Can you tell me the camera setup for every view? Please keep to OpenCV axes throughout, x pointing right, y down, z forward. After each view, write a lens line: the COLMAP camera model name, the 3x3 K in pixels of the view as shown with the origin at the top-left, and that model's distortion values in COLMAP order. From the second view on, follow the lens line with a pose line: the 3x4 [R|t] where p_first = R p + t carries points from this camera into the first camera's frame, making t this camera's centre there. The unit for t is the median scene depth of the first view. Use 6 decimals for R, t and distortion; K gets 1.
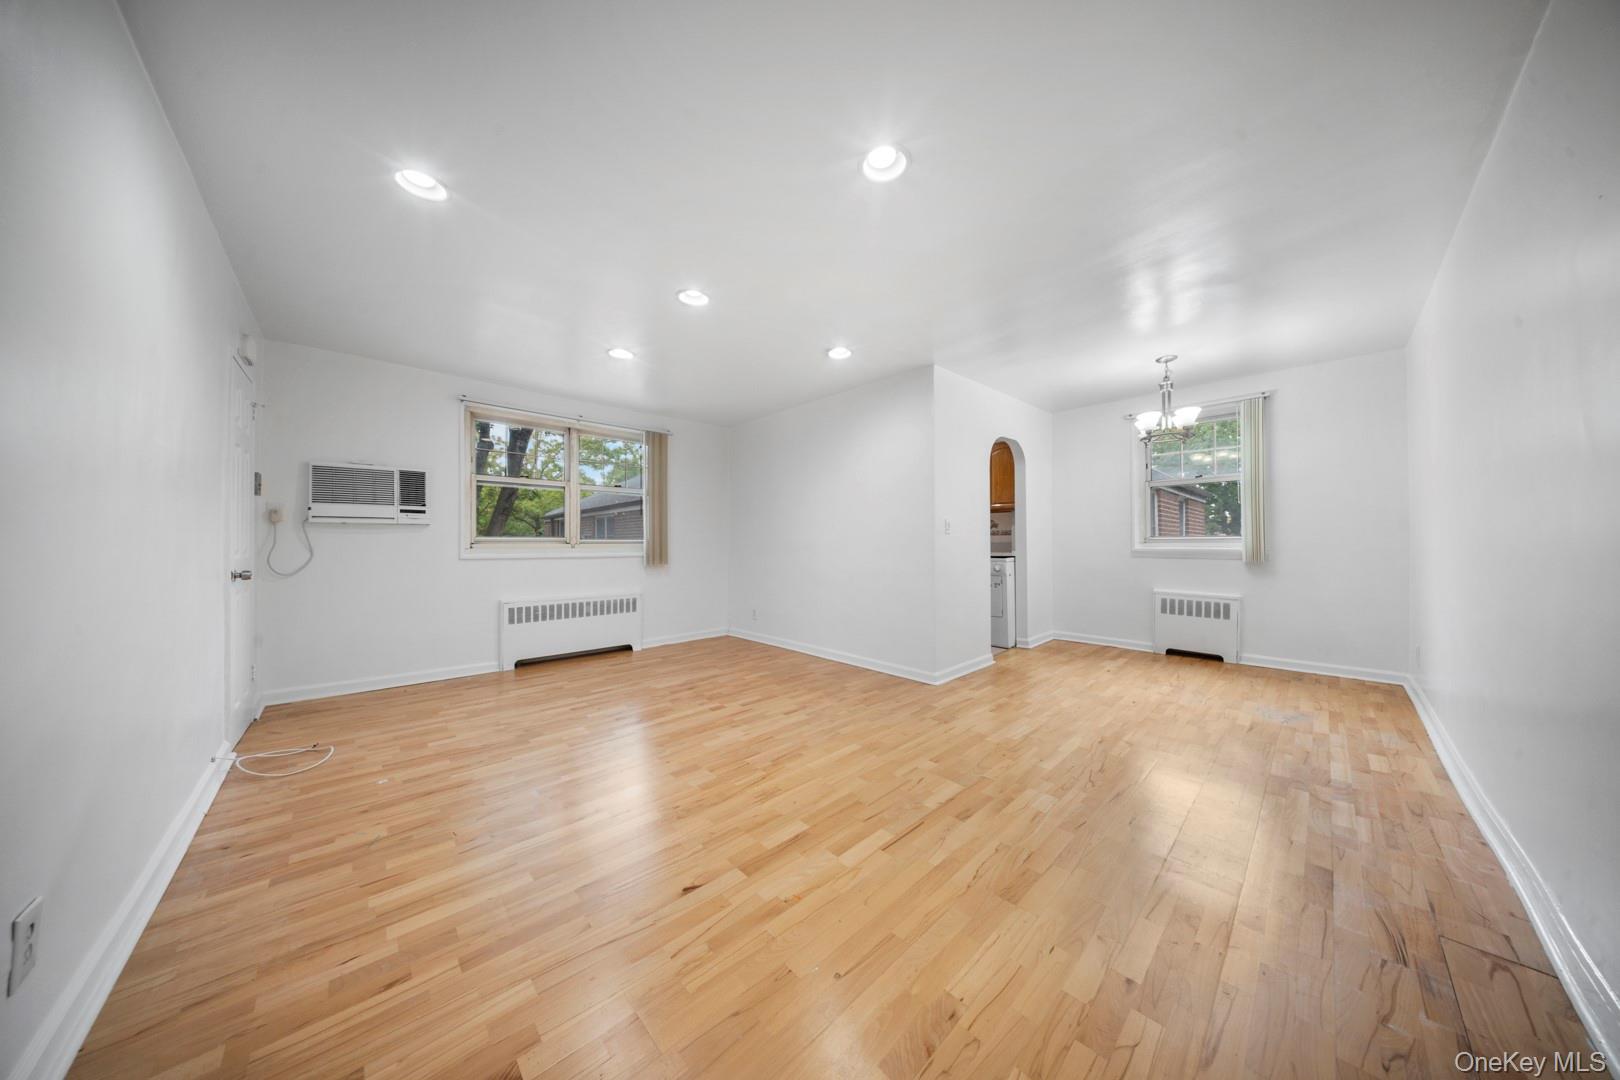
lens RADIAL K [[490.9, 0, 812.9], [0, 490.9, 529.2], [0, 0, 1]] dist [0.000267, -0.000006]
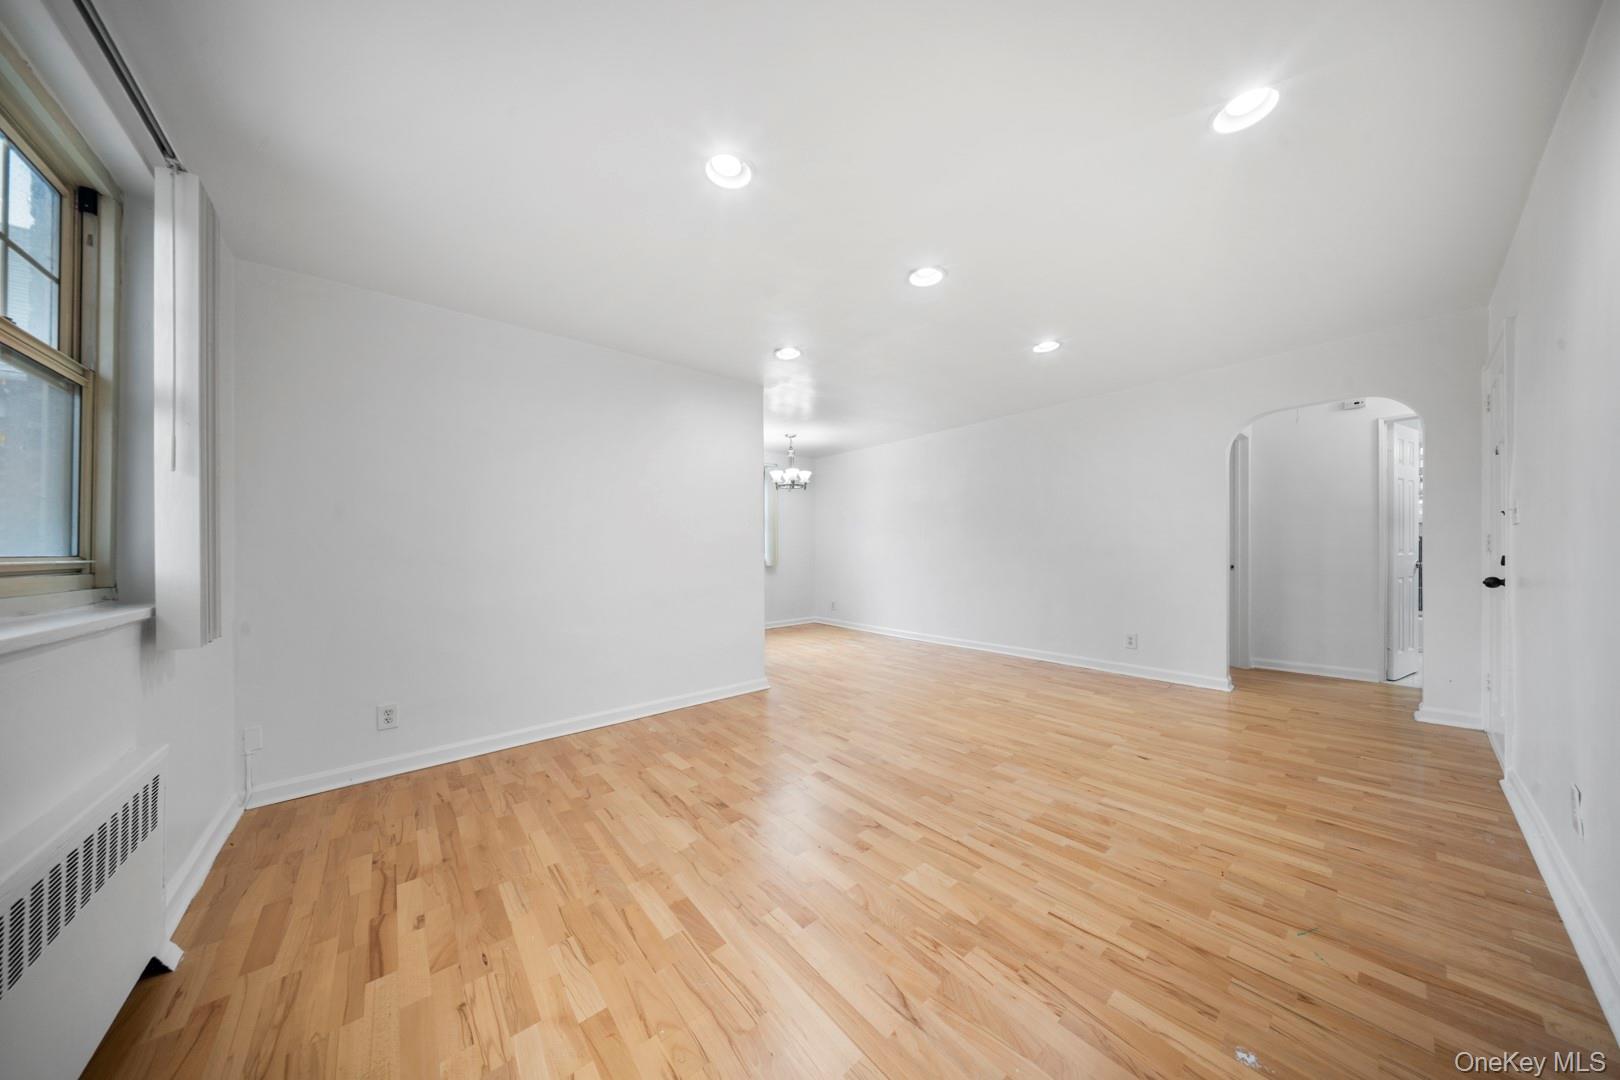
lens RADIAL K [[490.9, 0, 813.4], [0, 490.9, 545.5], [0, 0, 1]] dist [0.000267, -0.000006]
pose [[0.065265, 0.003264, 0.997863, -0.979922], [-0.008984, 0.999956, -0.002684, 0.005564], [-0.997828, -0.008789, 0.065291, 0.985007]]
